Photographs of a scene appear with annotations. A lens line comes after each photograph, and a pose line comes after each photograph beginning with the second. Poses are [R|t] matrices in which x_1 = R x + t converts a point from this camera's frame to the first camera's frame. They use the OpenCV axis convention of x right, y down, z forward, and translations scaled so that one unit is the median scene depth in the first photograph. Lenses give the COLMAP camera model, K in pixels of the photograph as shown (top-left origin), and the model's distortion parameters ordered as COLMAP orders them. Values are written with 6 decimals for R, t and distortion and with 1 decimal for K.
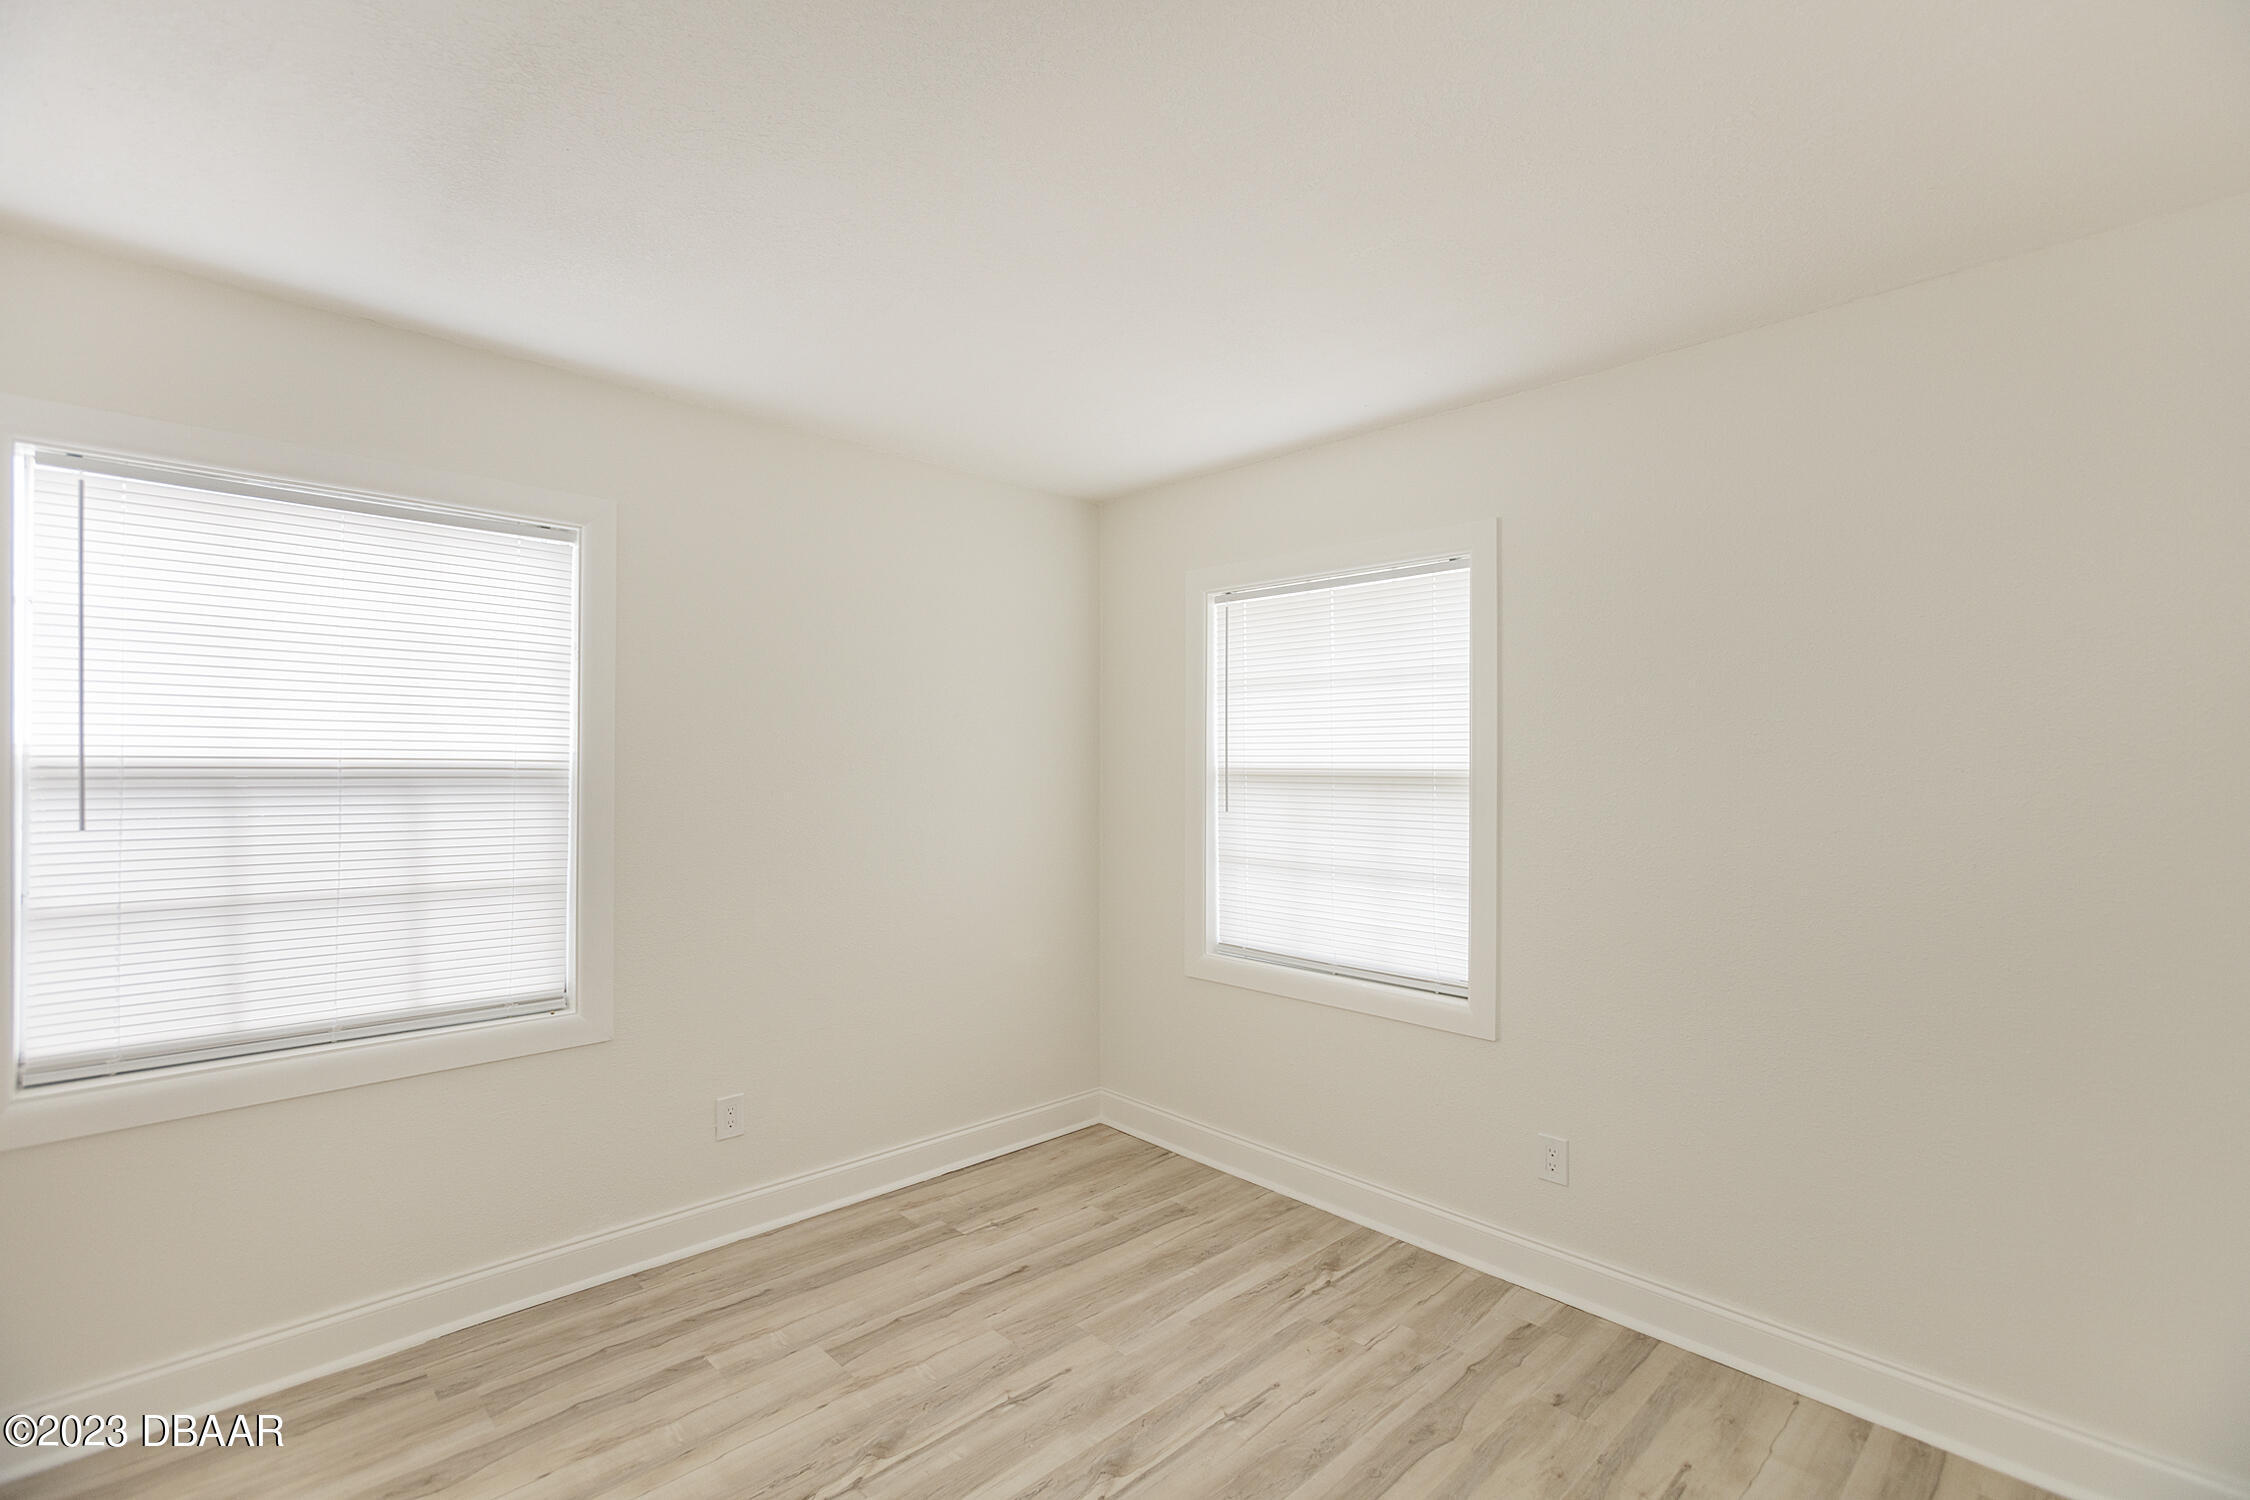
lens RADIAL K [[1000.5, 0, 1129.8], [0, 1000.5, 751.0], [0, 0, 1]] dist [-0.012916, 0.009844]
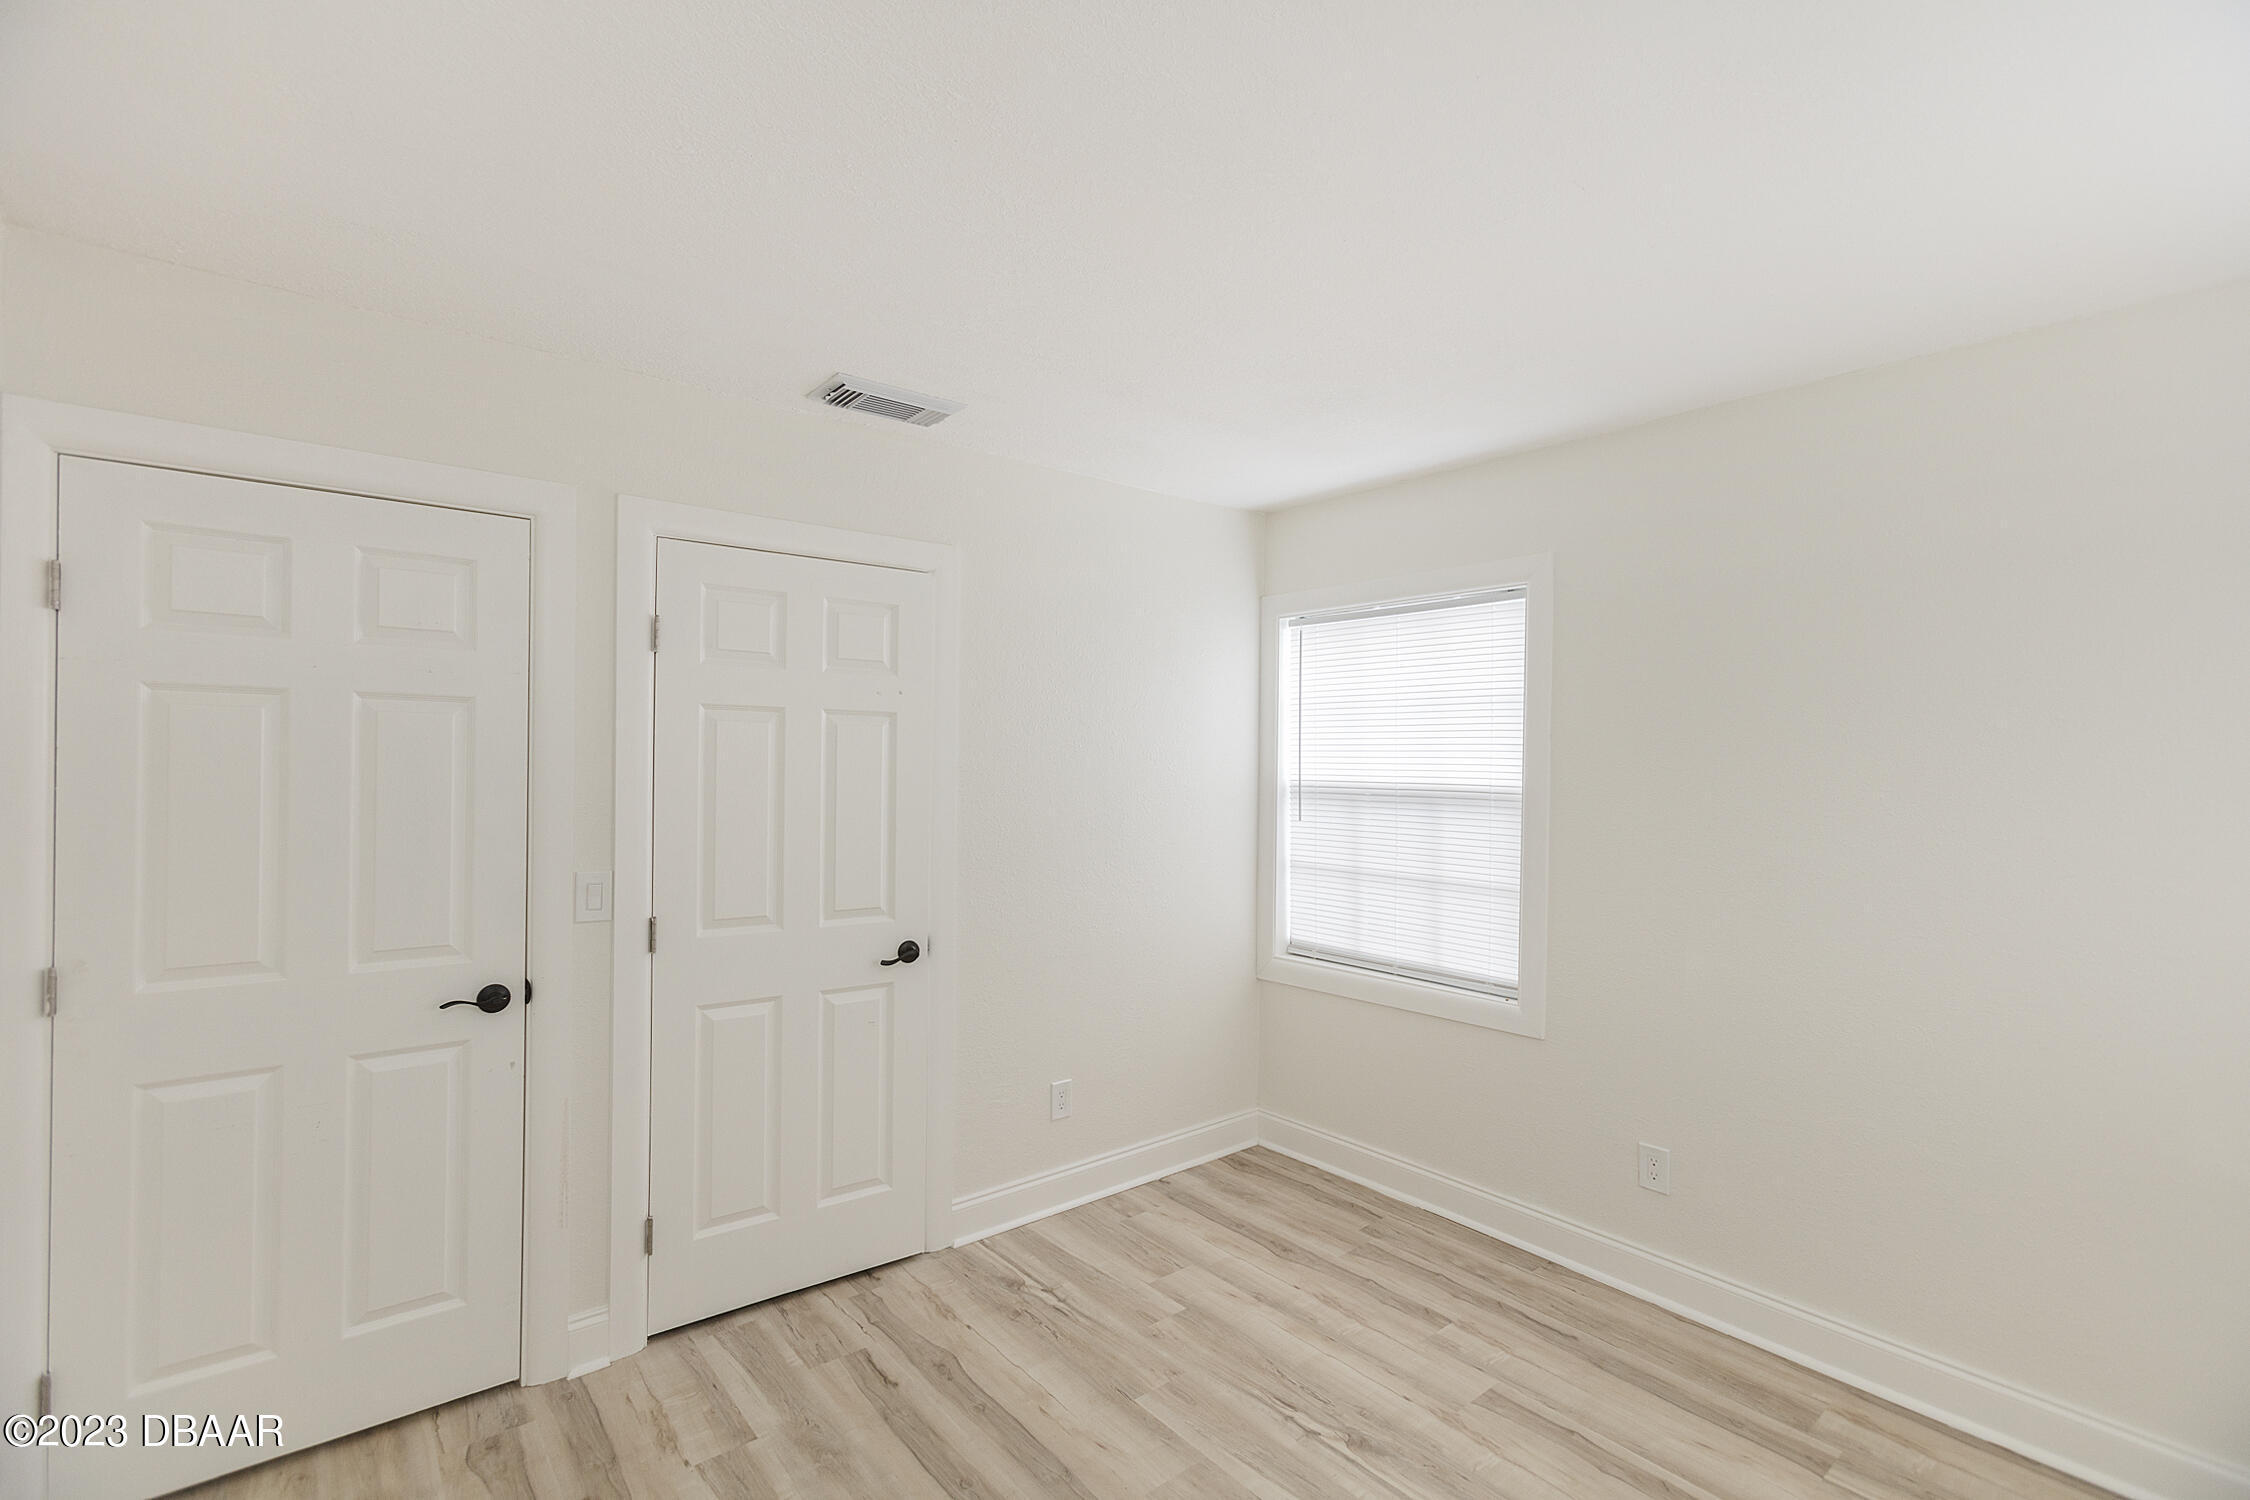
lens RADIAL K [[1000.5, 0, 1130.7], [0, 1000.5, 760.5], [0, 0, 1]] dist [-0.012916, 0.009844]
pose [[-0.079997, -0.012562, -0.996716, 0.695690], [0.004929, 0.999903, -0.012998, -0.007687], [0.996783, -0.005953, -0.079927, 0.709559]]
